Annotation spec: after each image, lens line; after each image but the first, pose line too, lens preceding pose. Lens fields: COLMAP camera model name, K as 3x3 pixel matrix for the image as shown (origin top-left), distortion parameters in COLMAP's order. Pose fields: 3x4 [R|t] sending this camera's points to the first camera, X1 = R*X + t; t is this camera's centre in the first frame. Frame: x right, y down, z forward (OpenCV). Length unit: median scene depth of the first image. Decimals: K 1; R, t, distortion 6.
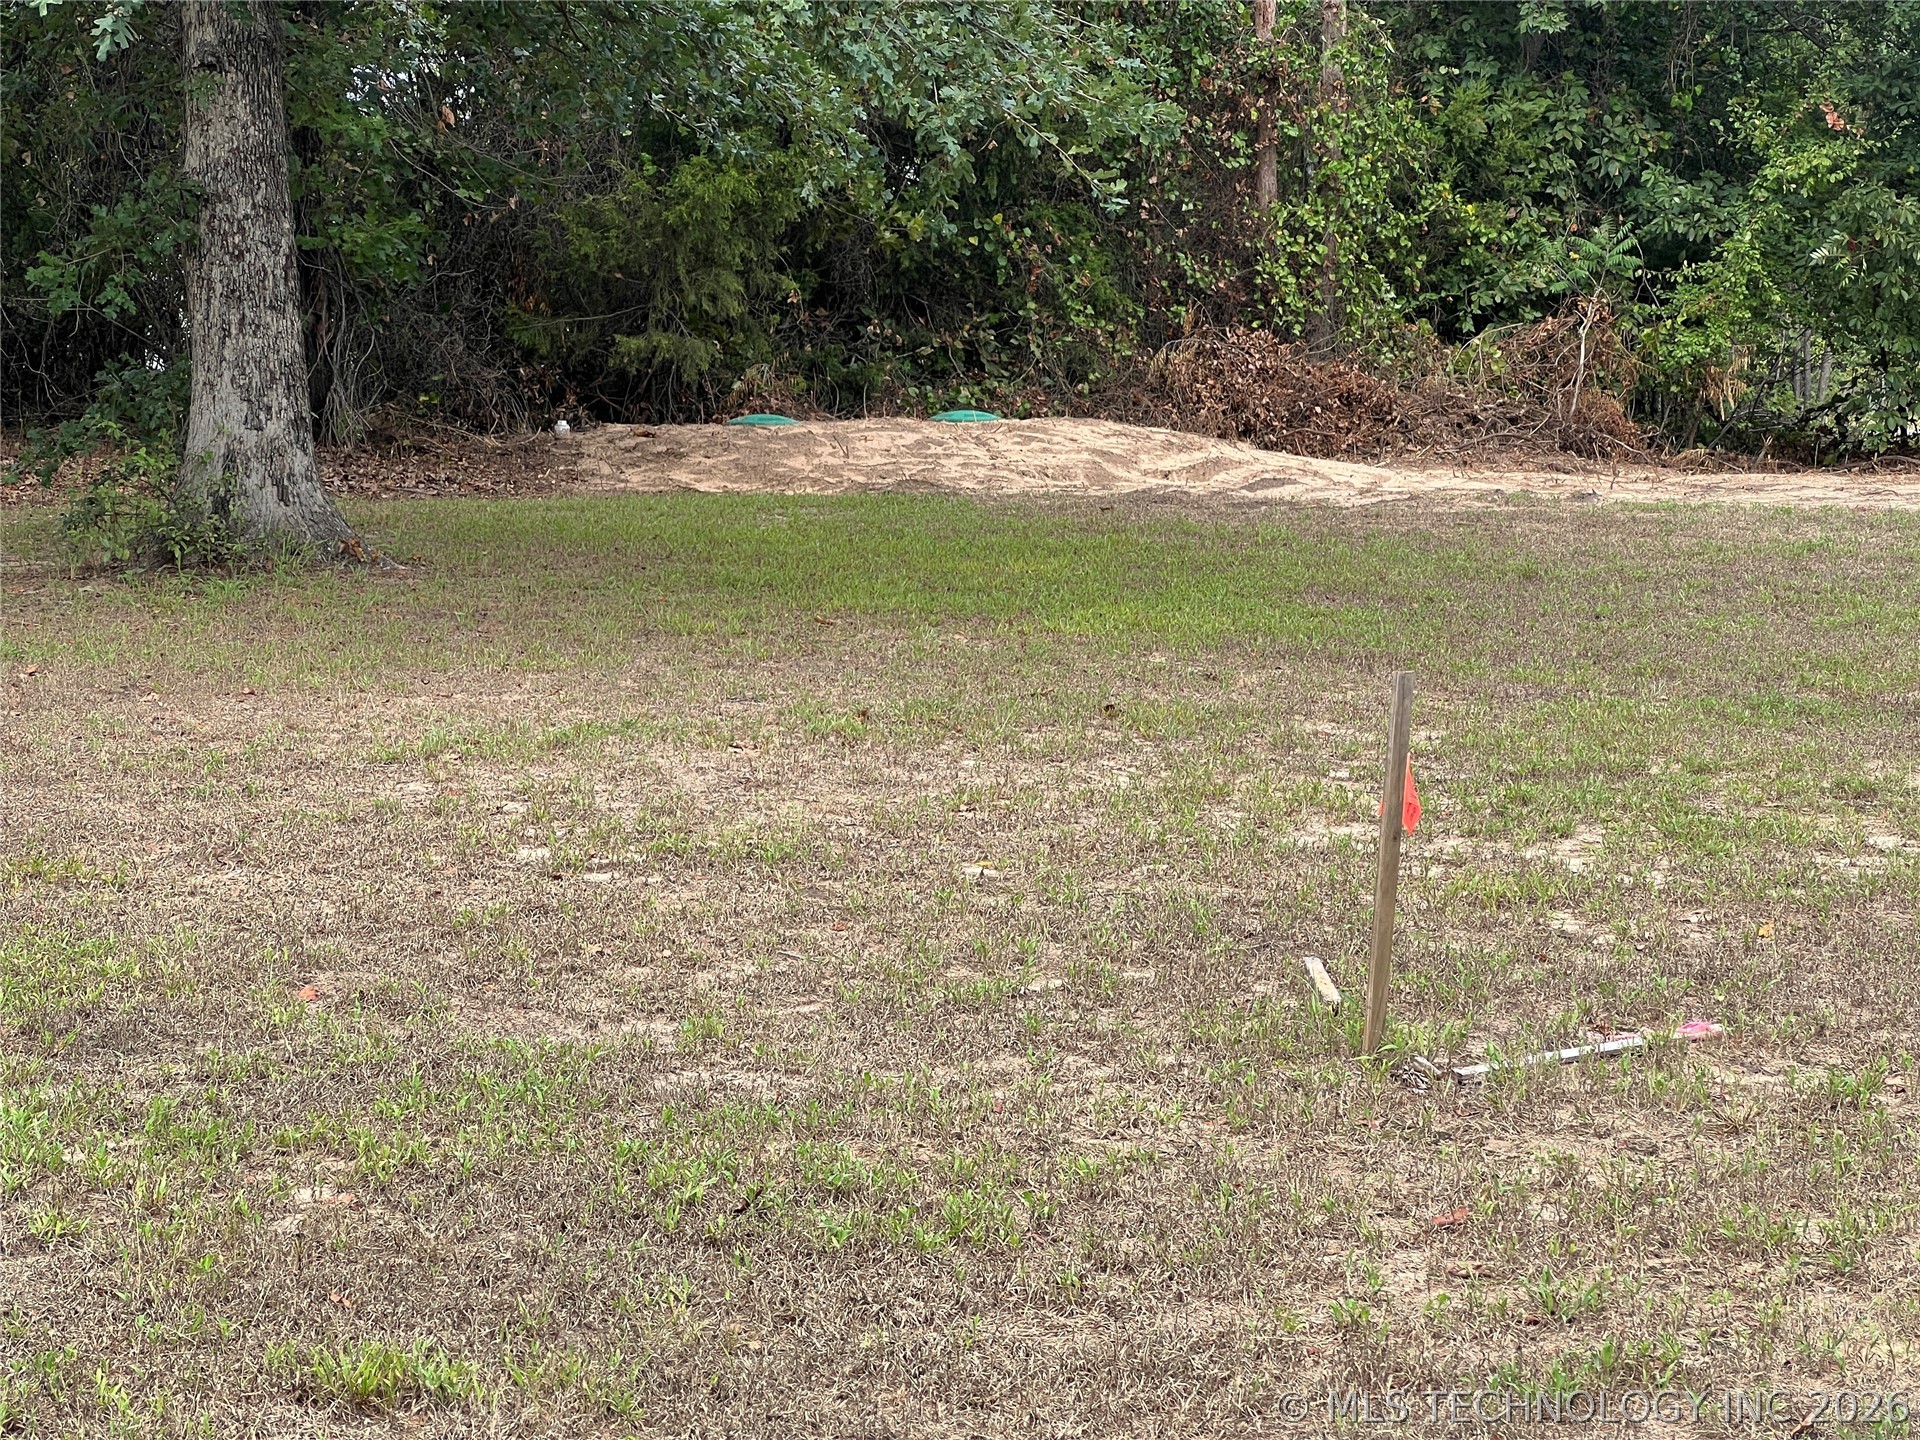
lens RADIAL K [[4257.3, 0, 961.0], [0, 4257.3, 717.3], [0, 0, 1]] dist [0.211541, 0.000000]
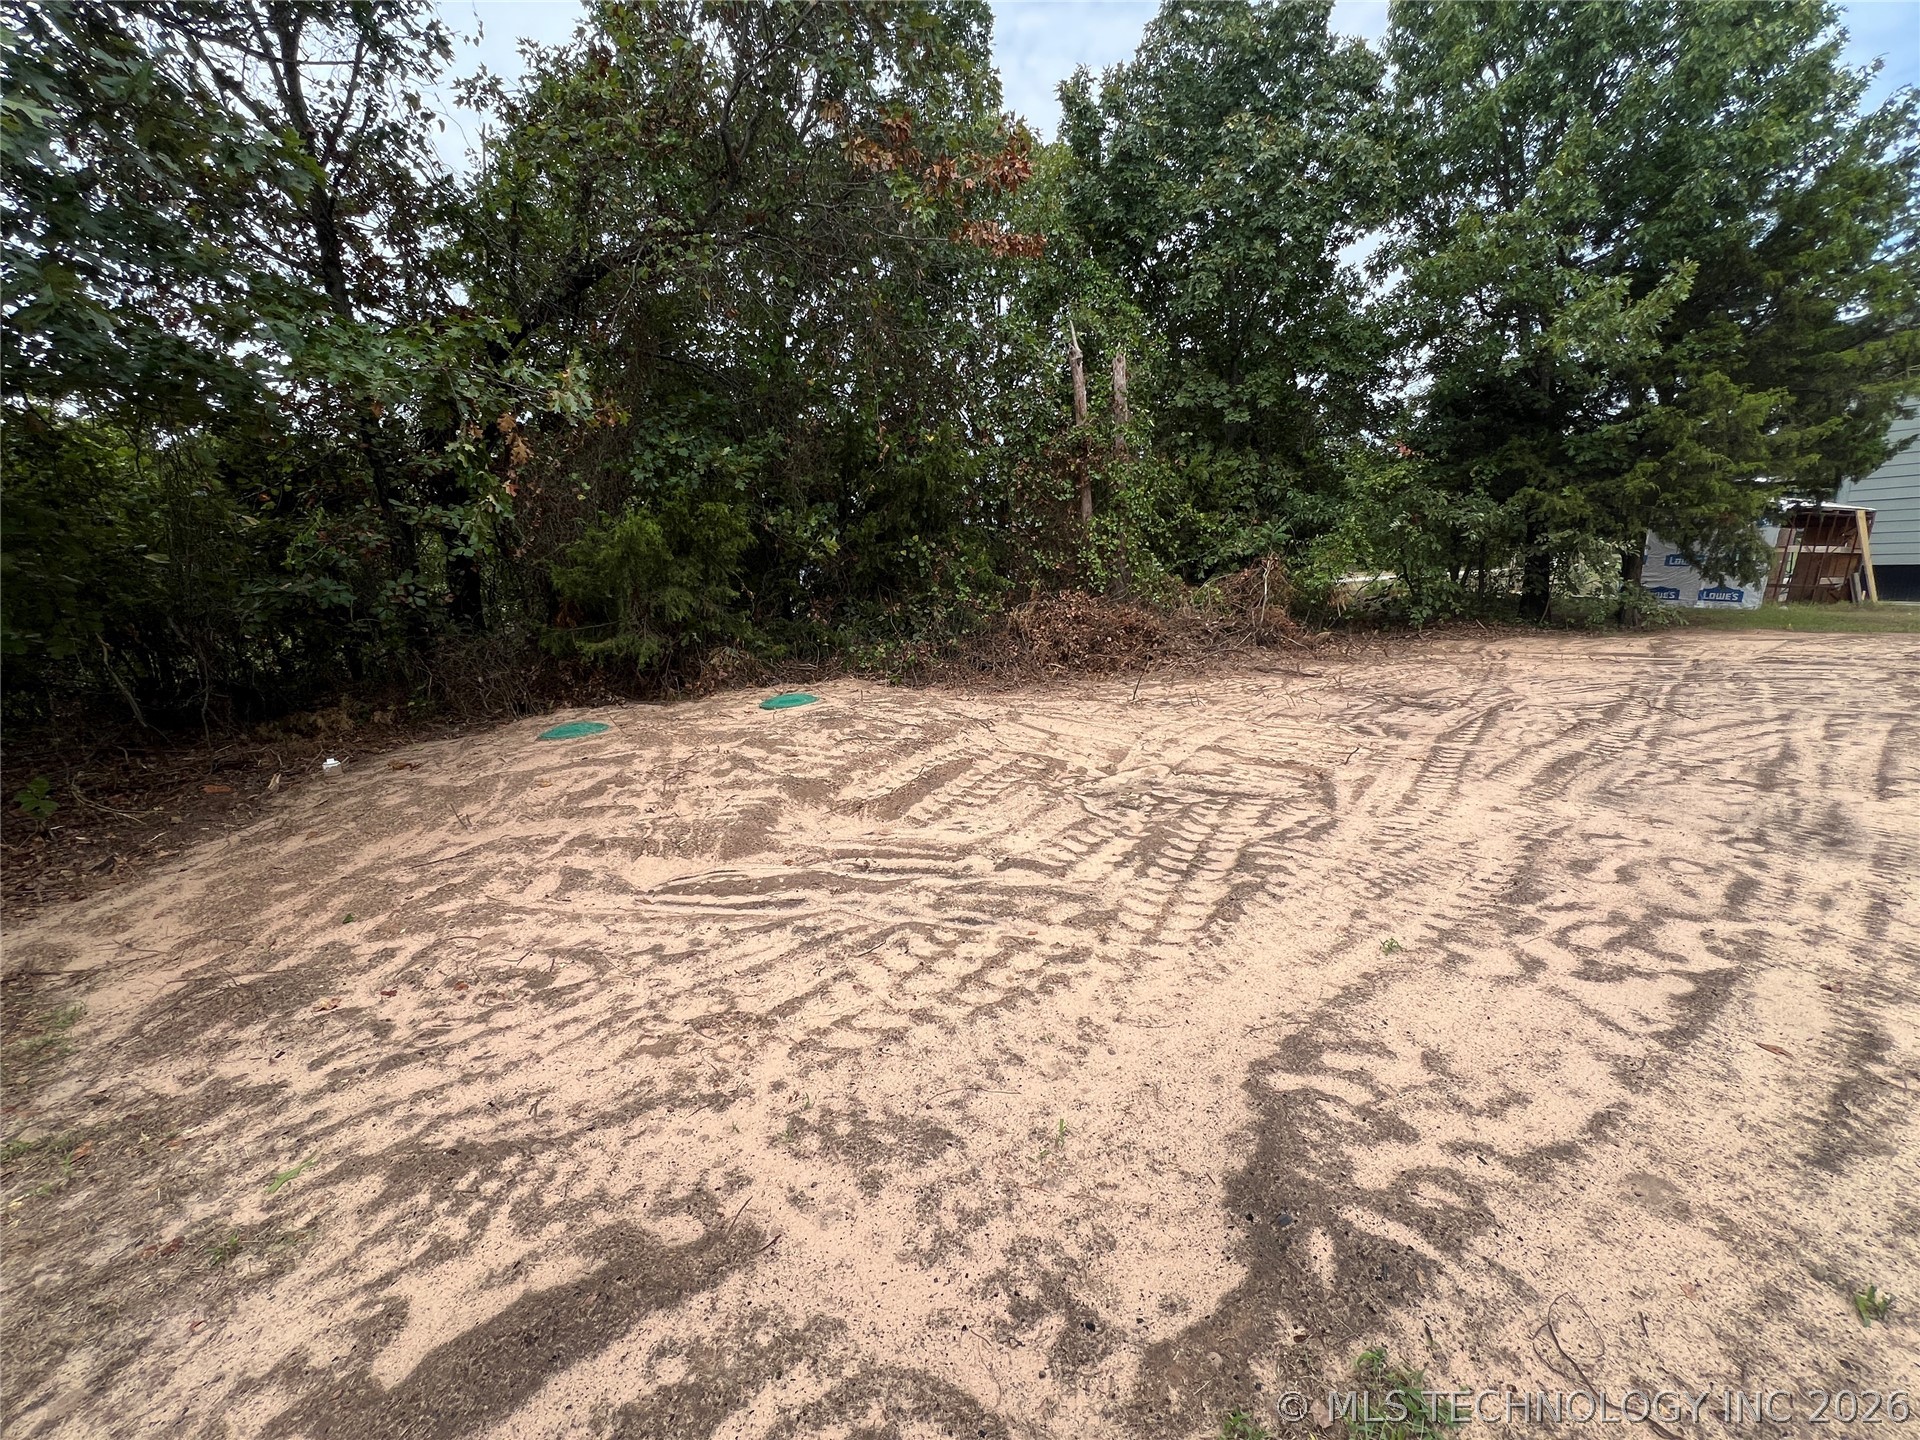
lens RADIAL K [[766.2, 0, 955.3], [0, 766.2, 733.8], [0, 0, 1]] dist [-0.001850, 0.000537]
pose [[0.979691, -0.029948, -0.198266, 0.076569], [0.054276, 0.991477, 0.118435, -0.068499], [0.193029, -0.126791, 0.972967, 0.637707]]
